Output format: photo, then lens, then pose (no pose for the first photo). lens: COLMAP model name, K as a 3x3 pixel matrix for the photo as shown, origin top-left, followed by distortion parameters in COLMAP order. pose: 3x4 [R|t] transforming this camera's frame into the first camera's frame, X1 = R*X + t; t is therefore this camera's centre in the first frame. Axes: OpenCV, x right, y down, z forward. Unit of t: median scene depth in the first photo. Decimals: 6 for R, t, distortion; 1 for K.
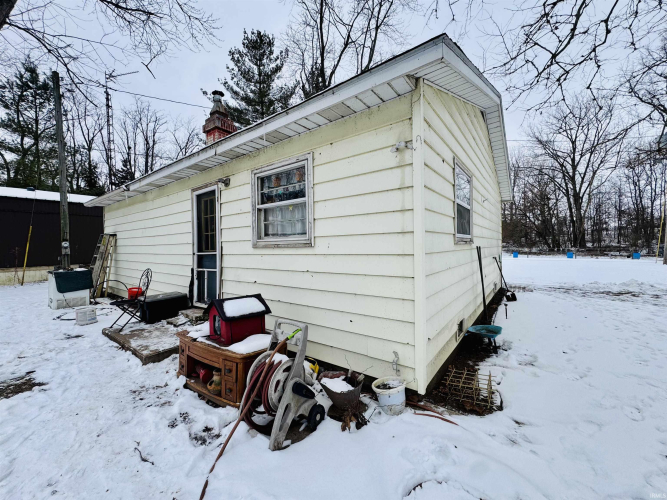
lens RADIAL K [[264.8, 0, 333.5], [0, 264.8, 249.4], [0, 0, 1]] dist [-0.002080, 0.000001]
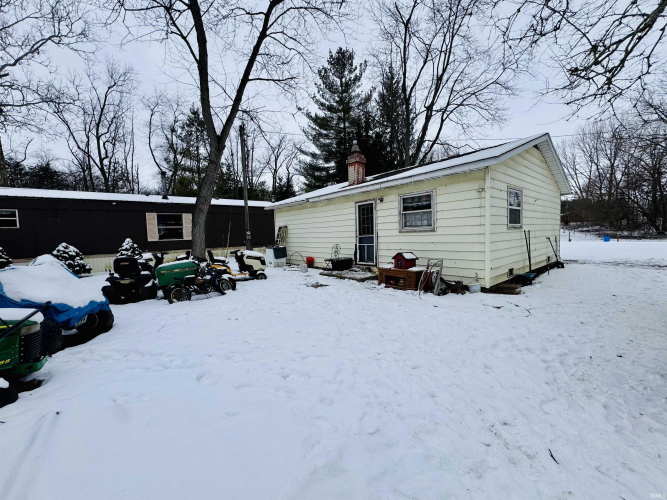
lens RADIAL K [[264.8, 0, 333.5], [0, 264.8, 249.4], [0, 0, 1]] dist [-0.002080, 0.000001]
pose [[0.975188, 0.000277, -0.221380, -0.184411], [0.010805, 0.998748, 0.048848, 0.009879], [0.221117, -0.050028, 0.973963, -0.600946]]
